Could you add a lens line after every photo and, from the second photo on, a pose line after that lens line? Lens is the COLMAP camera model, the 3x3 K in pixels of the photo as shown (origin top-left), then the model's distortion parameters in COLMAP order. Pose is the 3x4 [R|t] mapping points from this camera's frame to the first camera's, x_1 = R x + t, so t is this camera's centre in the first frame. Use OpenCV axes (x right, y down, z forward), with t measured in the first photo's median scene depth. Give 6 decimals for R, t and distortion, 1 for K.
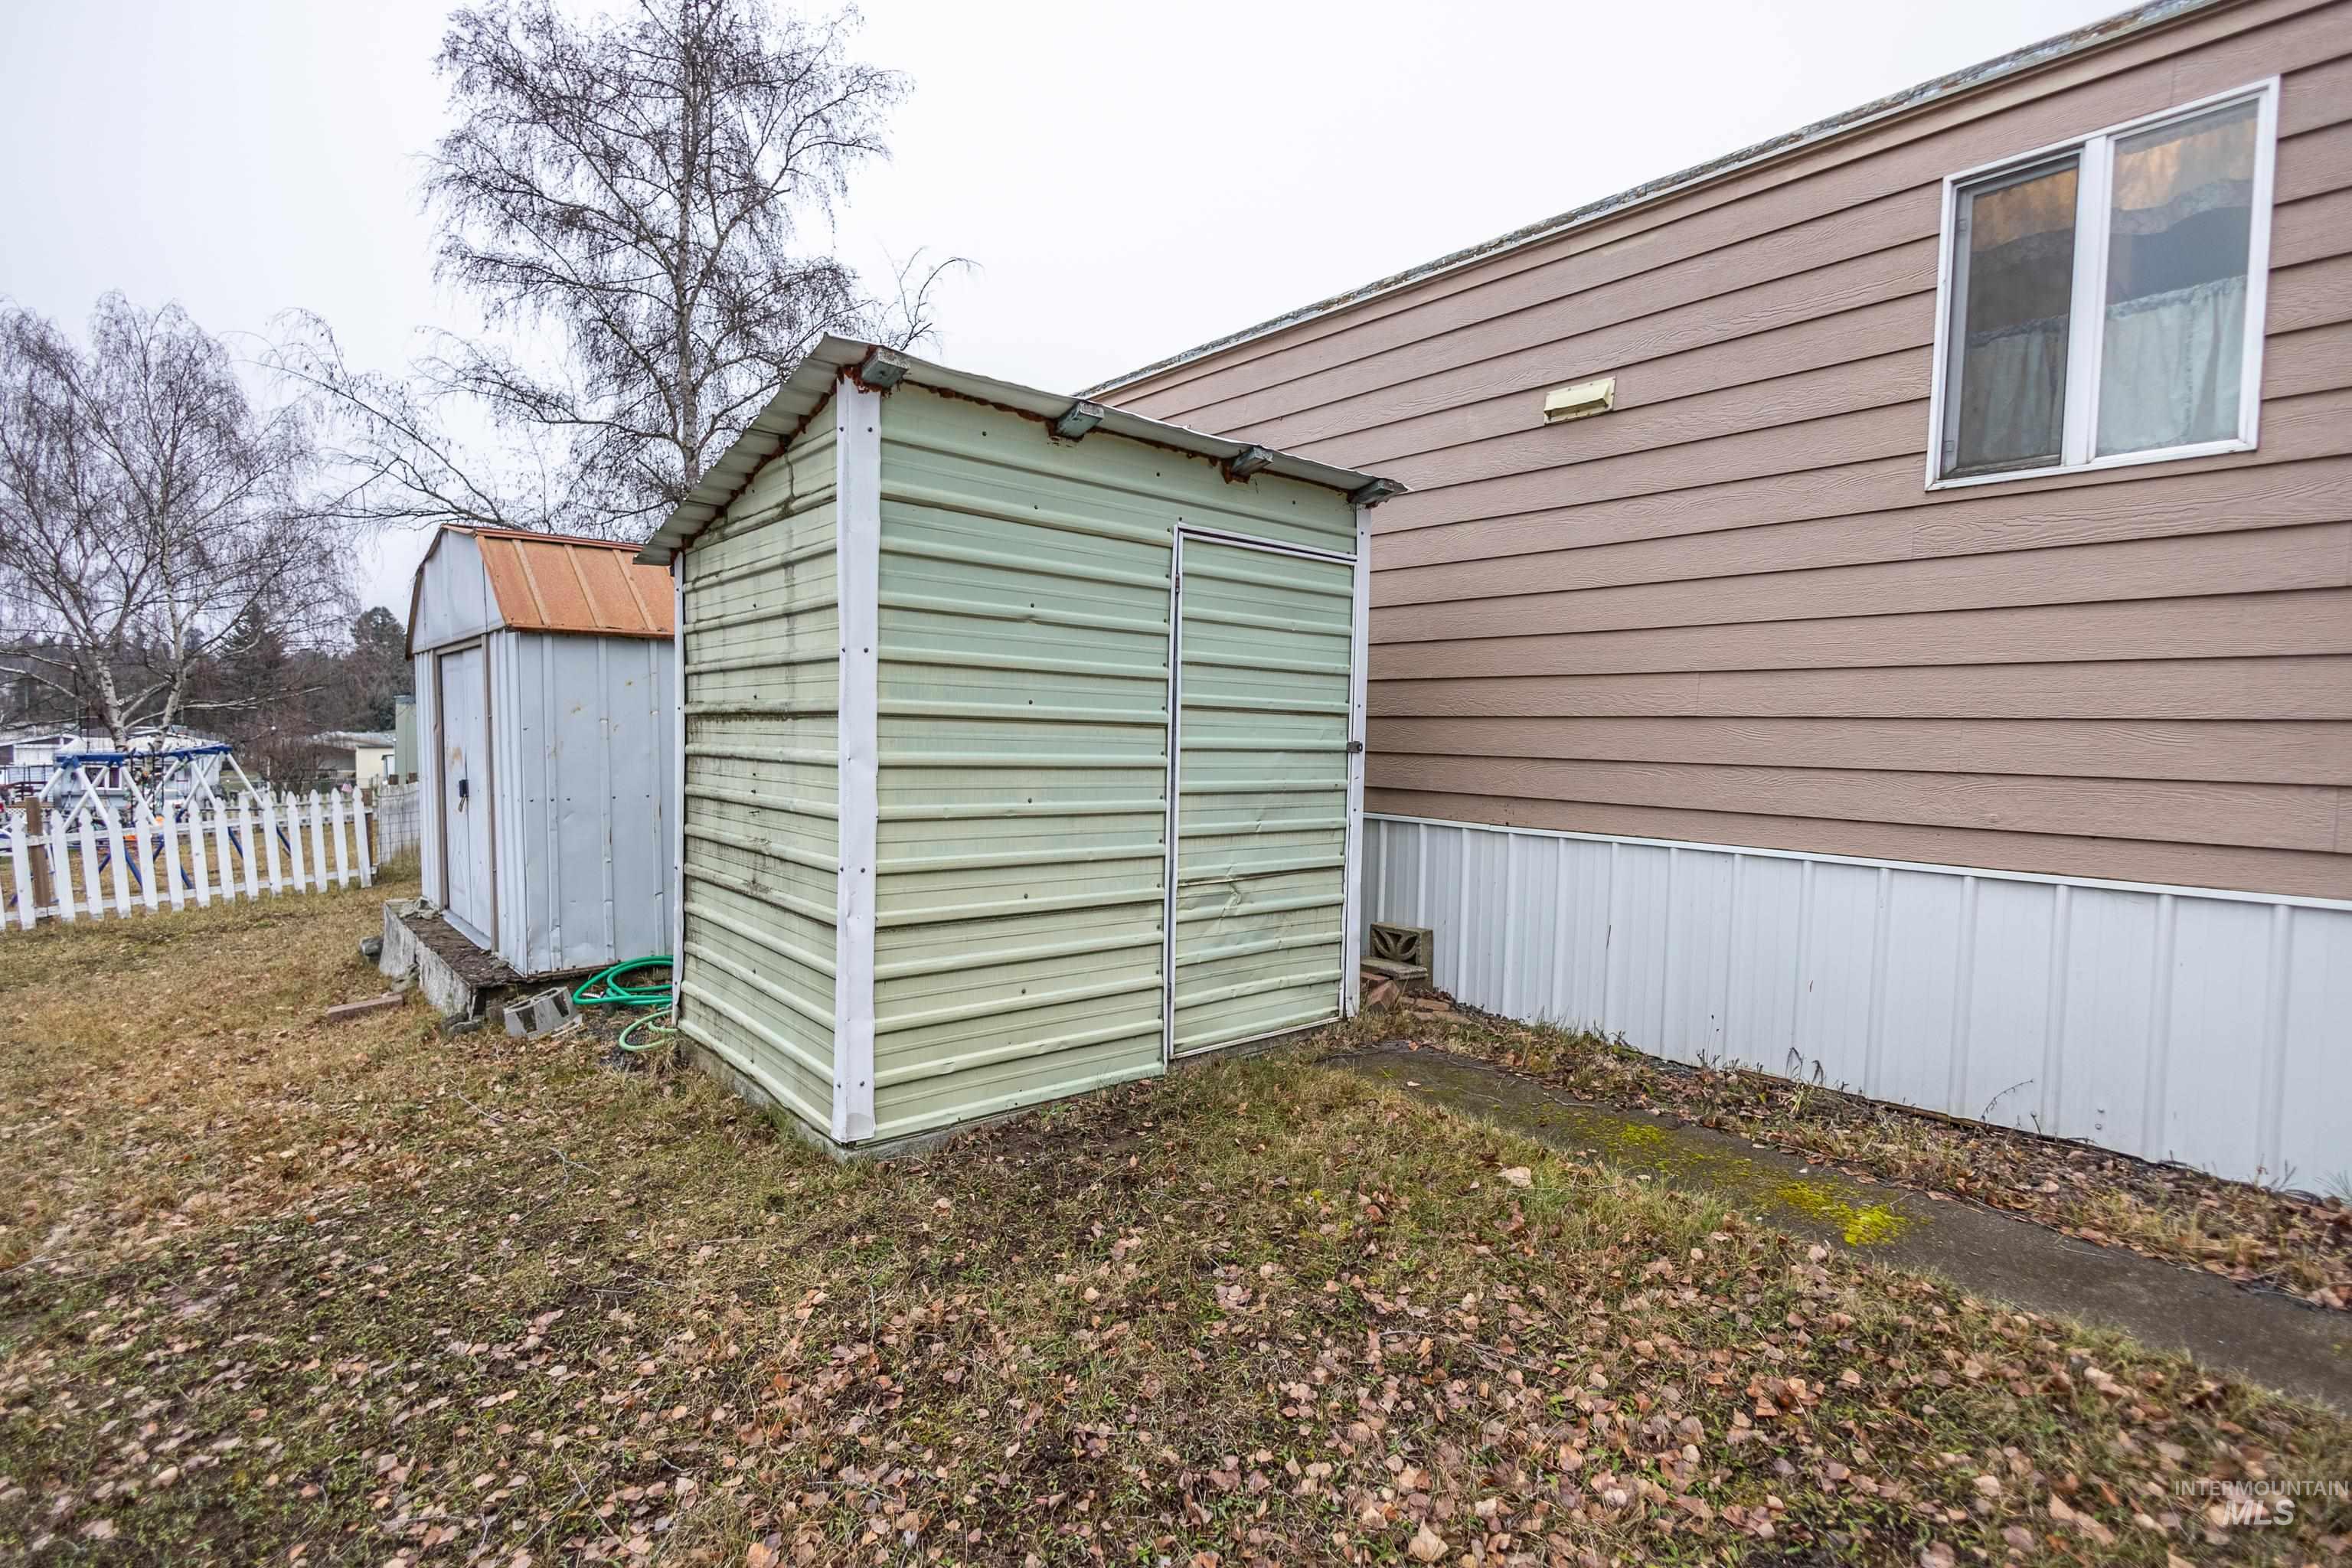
lens RADIAL K [[1087.3, 0, 1184.3], [0, 1087.3, 781.5], [0, 0, 1]] dist [0.018538, -0.004082]
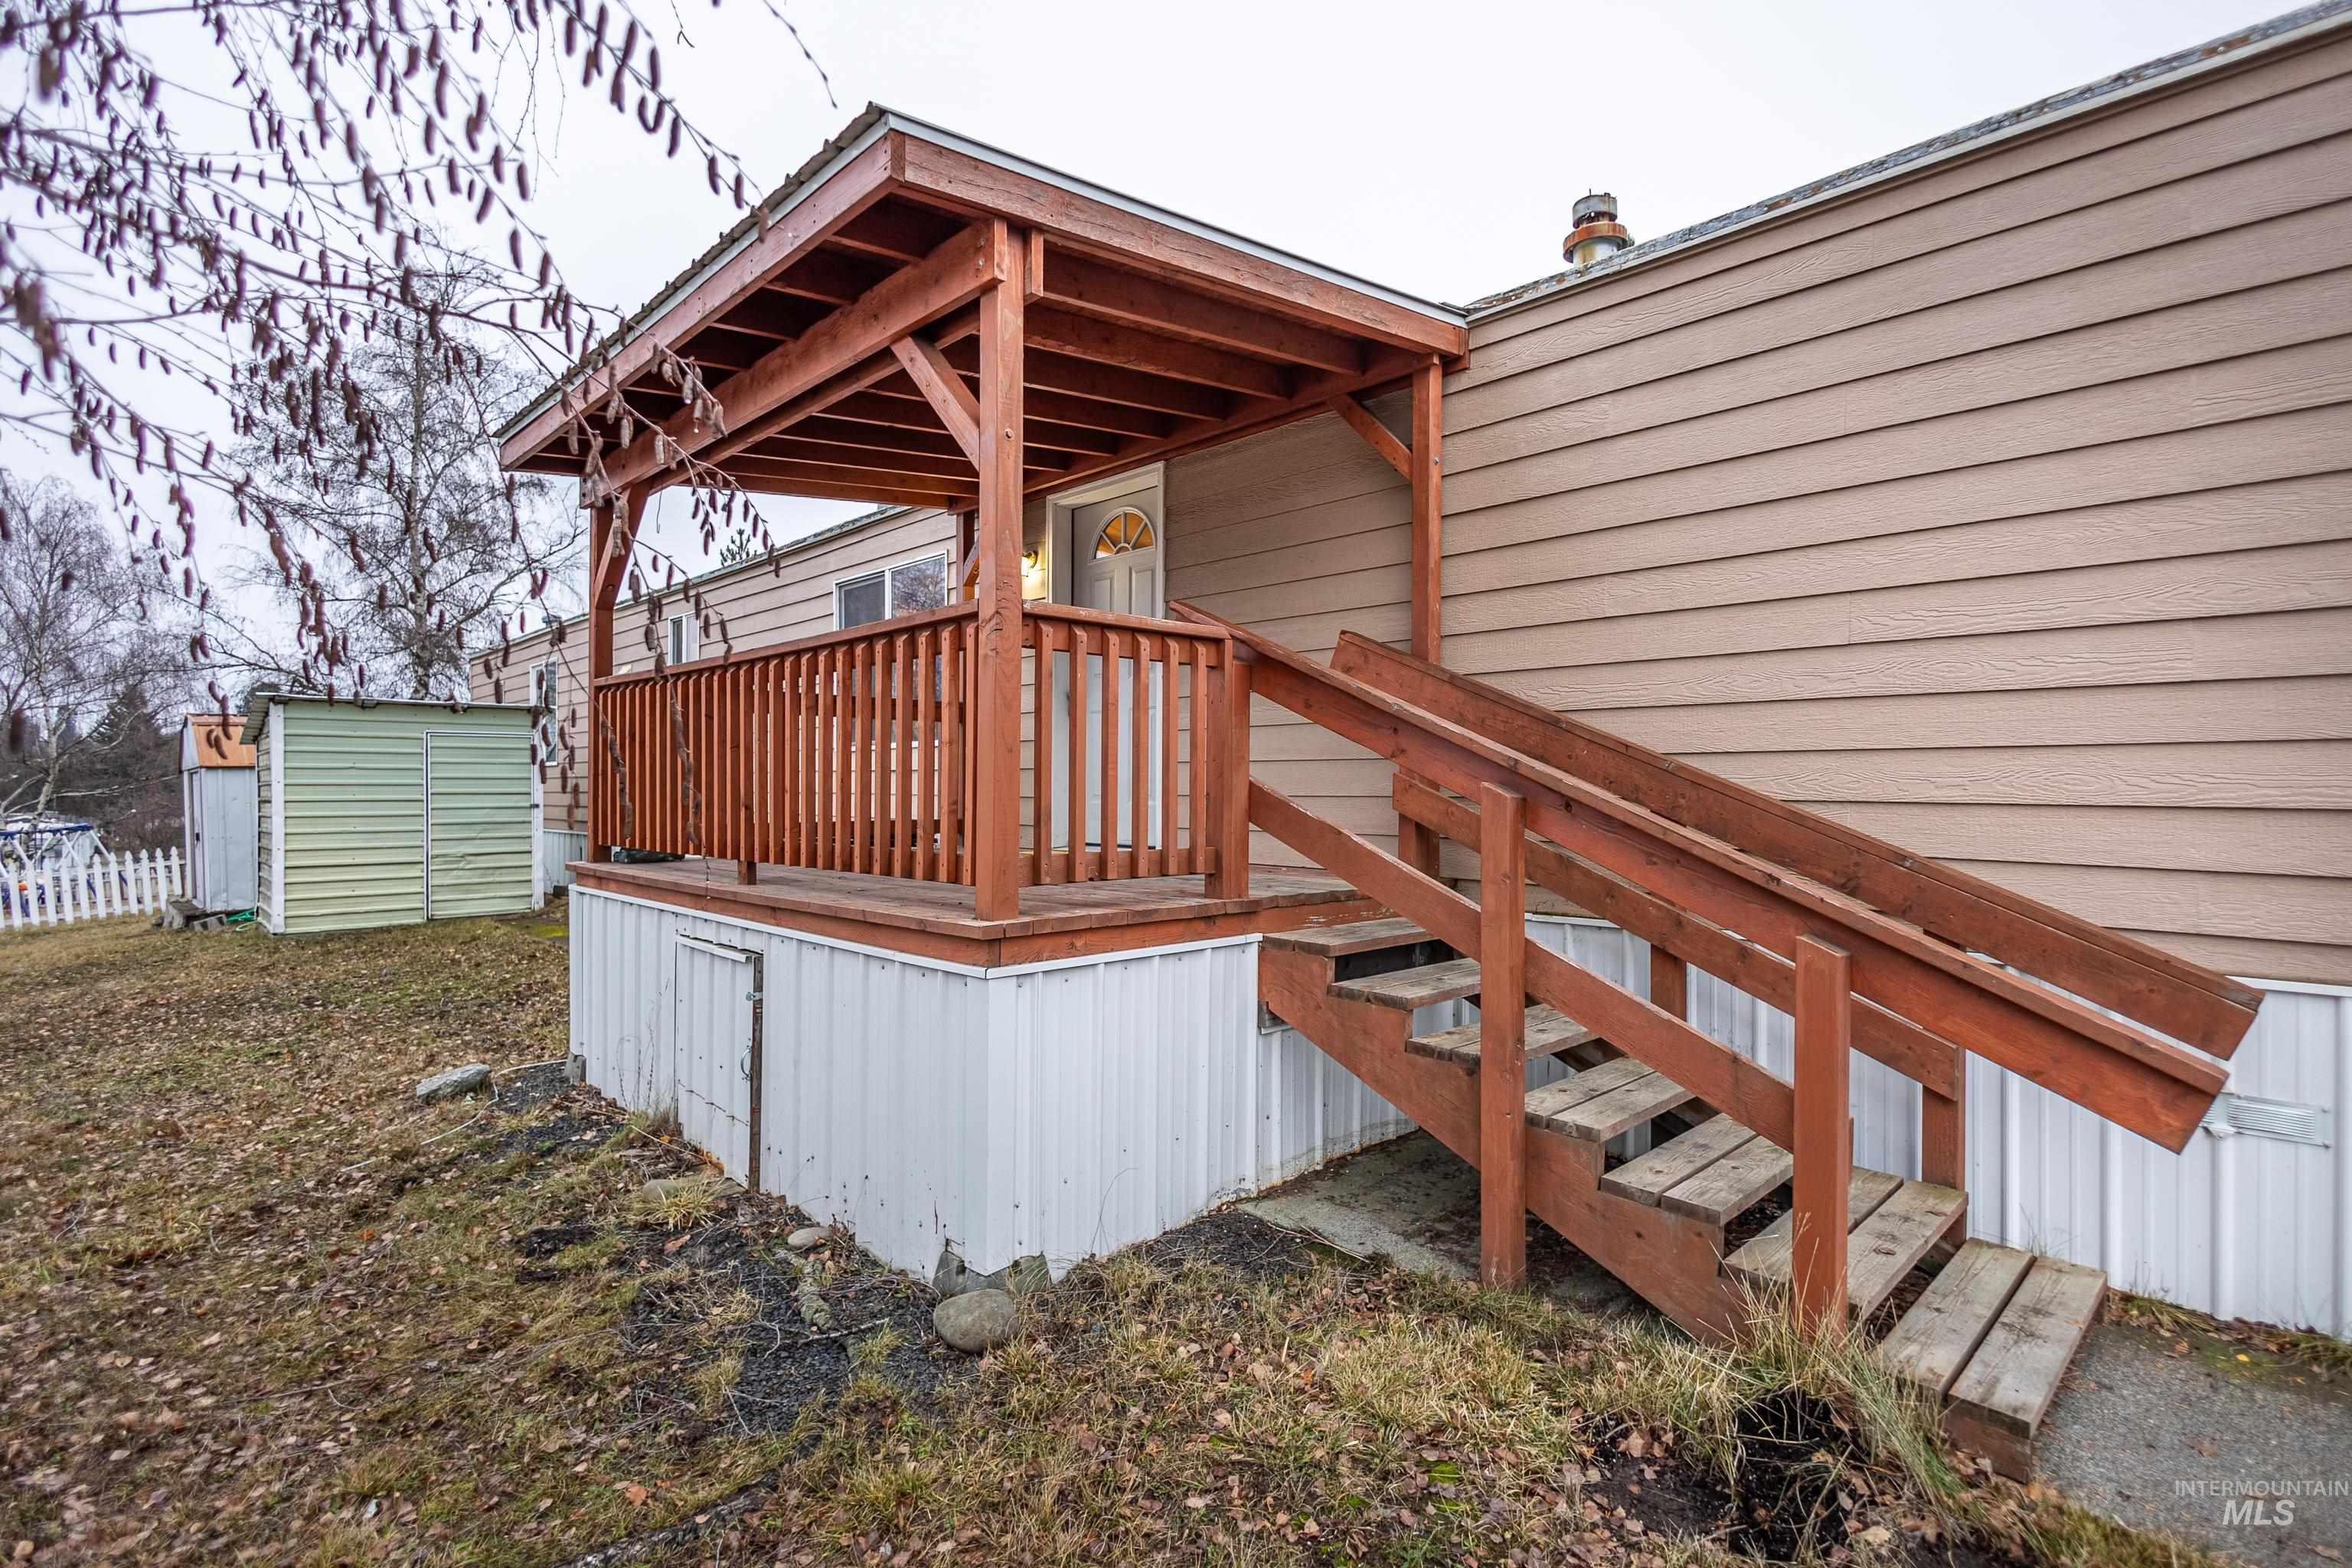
lens RADIAL K [[1087.3, 0, 1168.5], [0, 1087.3, 791.3], [0, 0, 1]] dist [0.018538, -0.004082]
pose [[0.998172, -0.028569, 0.053258, 0.262395], [0.030715, 0.998731, -0.039903, 0.014526], [-0.052050, 0.041466, 0.997783, -0.290052]]
